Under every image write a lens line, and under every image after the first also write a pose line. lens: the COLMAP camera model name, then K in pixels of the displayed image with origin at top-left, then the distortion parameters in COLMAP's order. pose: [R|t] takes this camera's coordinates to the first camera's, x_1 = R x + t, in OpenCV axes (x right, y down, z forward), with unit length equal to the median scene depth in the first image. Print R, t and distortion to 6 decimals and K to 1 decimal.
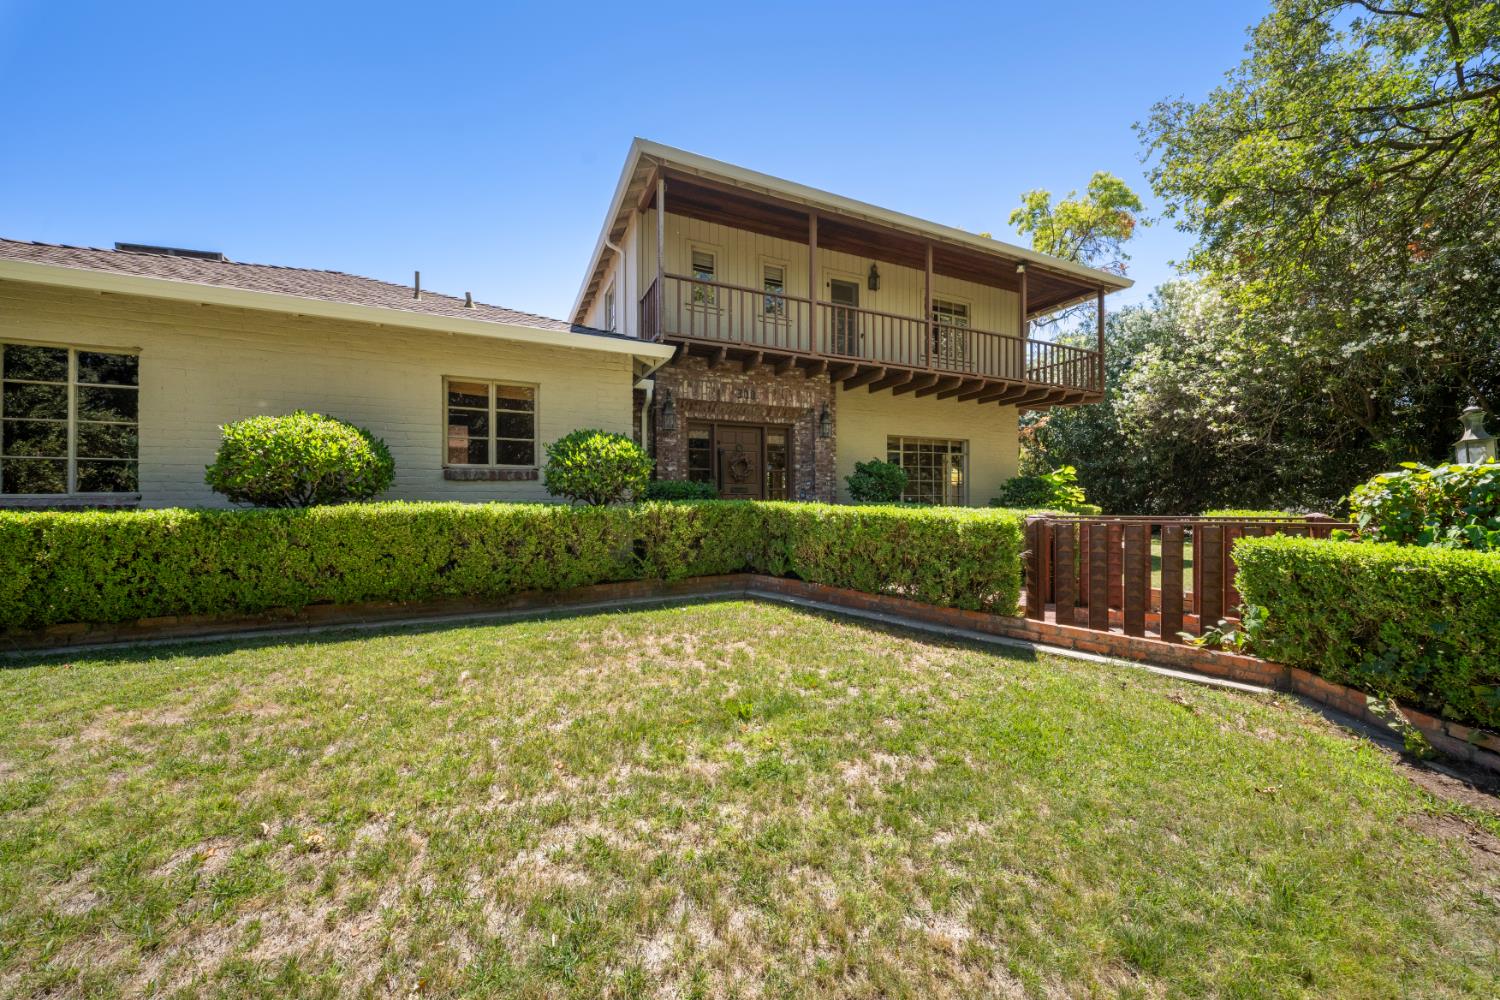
lens RADIAL K [[534.1, 0, 747.0], [0, 534.1, 502.2], [0, 0, 1]] dist [-0.000408, -0.000810]
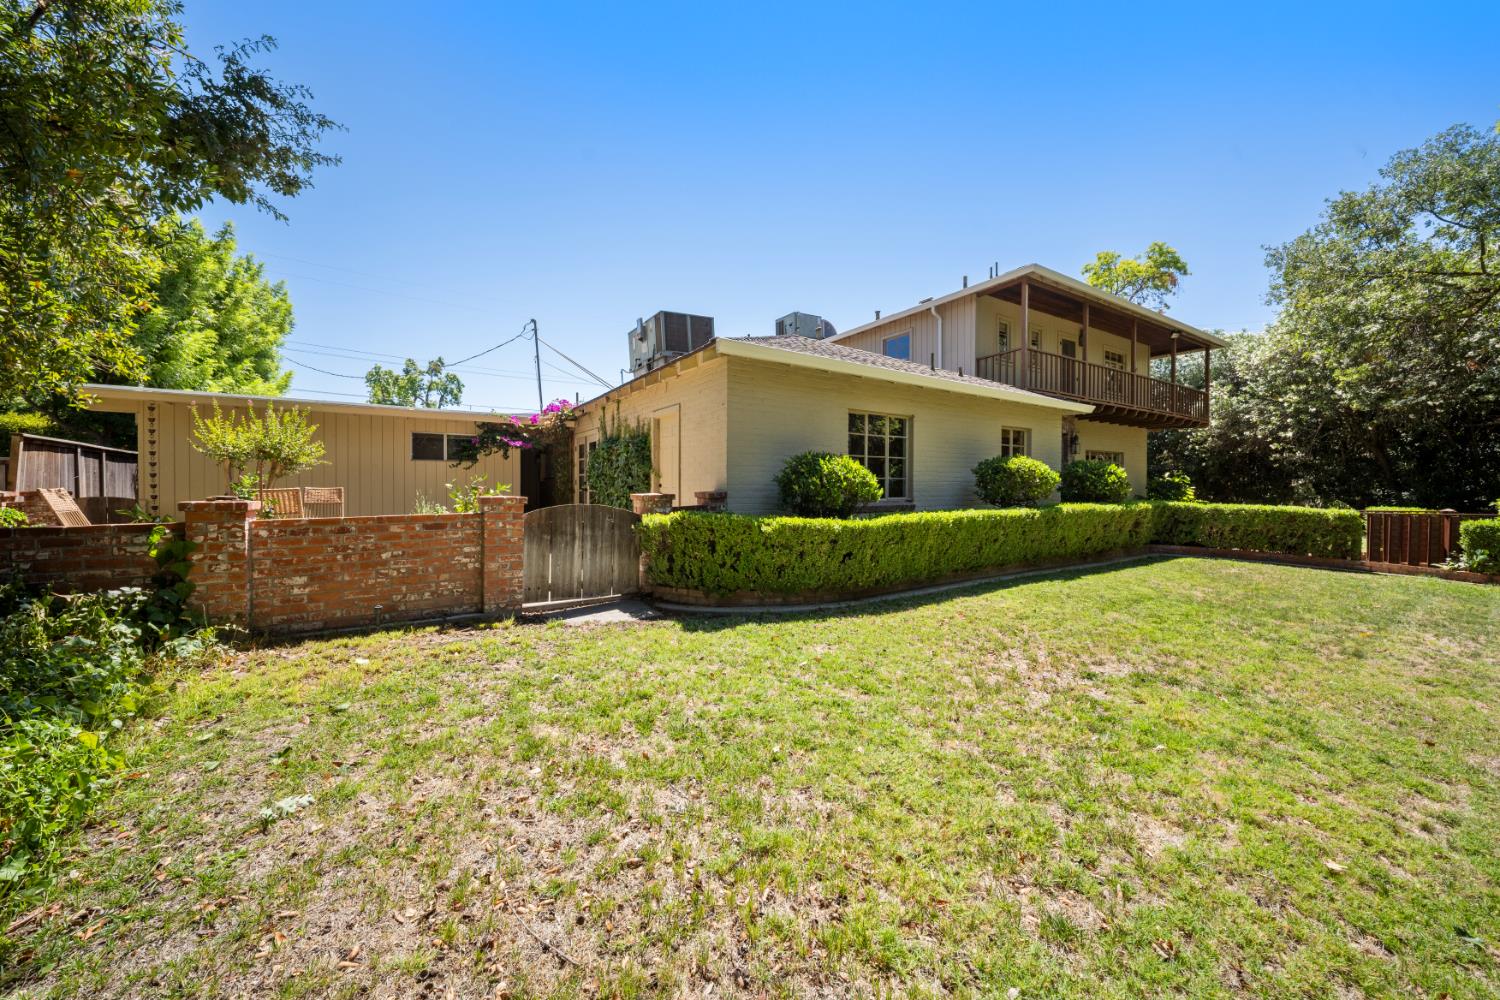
lens RADIAL K [[534.1, 0, 750.1], [0, 534.1, 499.6], [0, 0, 1]] dist [-0.000408, -0.000810]
pose [[0.991205, 0.001539, 0.132327, -0.761438], [-0.004449, 0.999755, 0.021695, -0.019723], [-0.132262, -0.022092, 0.990969, -0.263723]]
